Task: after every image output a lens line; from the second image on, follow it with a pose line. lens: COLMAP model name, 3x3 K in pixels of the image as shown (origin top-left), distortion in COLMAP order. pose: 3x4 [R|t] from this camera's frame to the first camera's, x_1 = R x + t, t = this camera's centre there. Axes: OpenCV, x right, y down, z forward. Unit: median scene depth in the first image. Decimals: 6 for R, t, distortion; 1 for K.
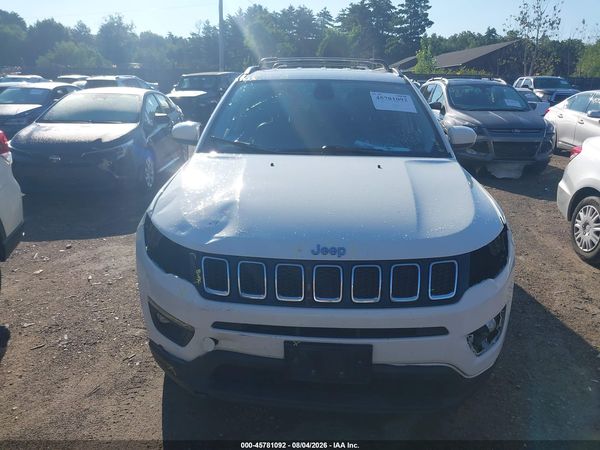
lens RADIAL K [[482.3, 0, 298.8], [0, 482.3, 223.4], [0, 0, 1]] dist [-0.001633, -0.000664]
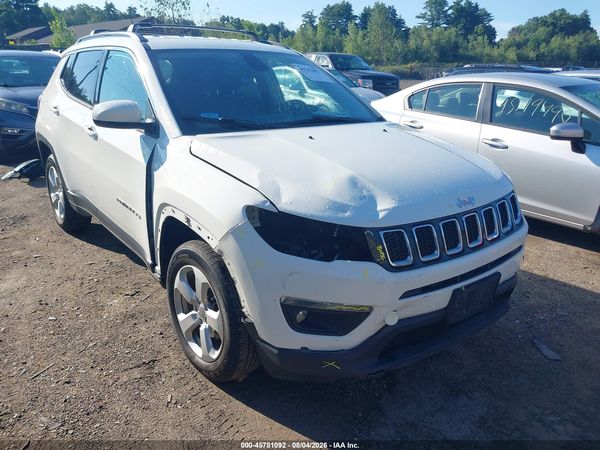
lens RADIAL K [[482.3, 0, 306.1], [0, 482.3, 228.4], [0, 0, 1]] dist [-0.001633, -0.000664]
pose [[0.748988, -0.203529, 0.630549, -0.601653], [0.169872, 0.978831, 0.114168, -0.048245], [-0.640438, 0.021602, 0.767706, 0.232667]]
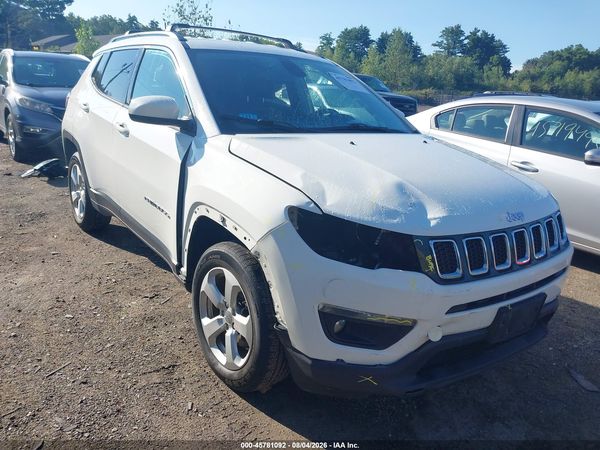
lens RADIAL K [[482.3, 0, 305.6], [0, 482.3, 228.2], [0, 0, 1]] dist [-0.001633, -0.000664]
pose [[0.766984, -0.135123, 0.627278, -0.624950], [0.114417, 0.990709, 0.073510, -0.032785], [-0.631383, 0.015390, 0.775318, 0.287490]]
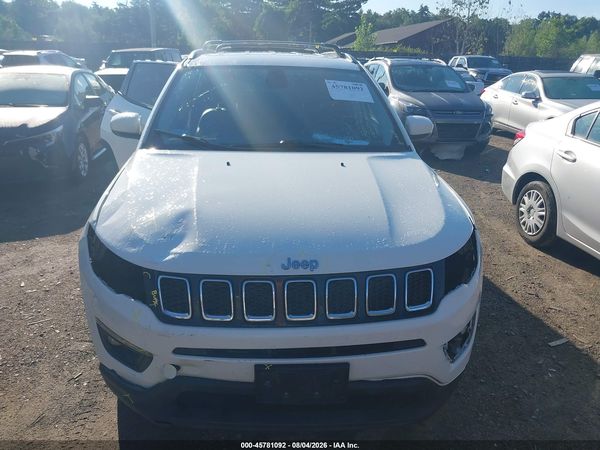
lens RADIAL K [[482.3, 0, 299.1], [0, 482.3, 225.8], [0, 0, 1]] dist [-0.001633, -0.000664]
pose [[0.992140, -0.032634, 0.120804, -0.030849], [0.026534, 0.998307, 0.051765, -0.041513], [-0.122289, -0.048153, 0.991326, 0.056477]]
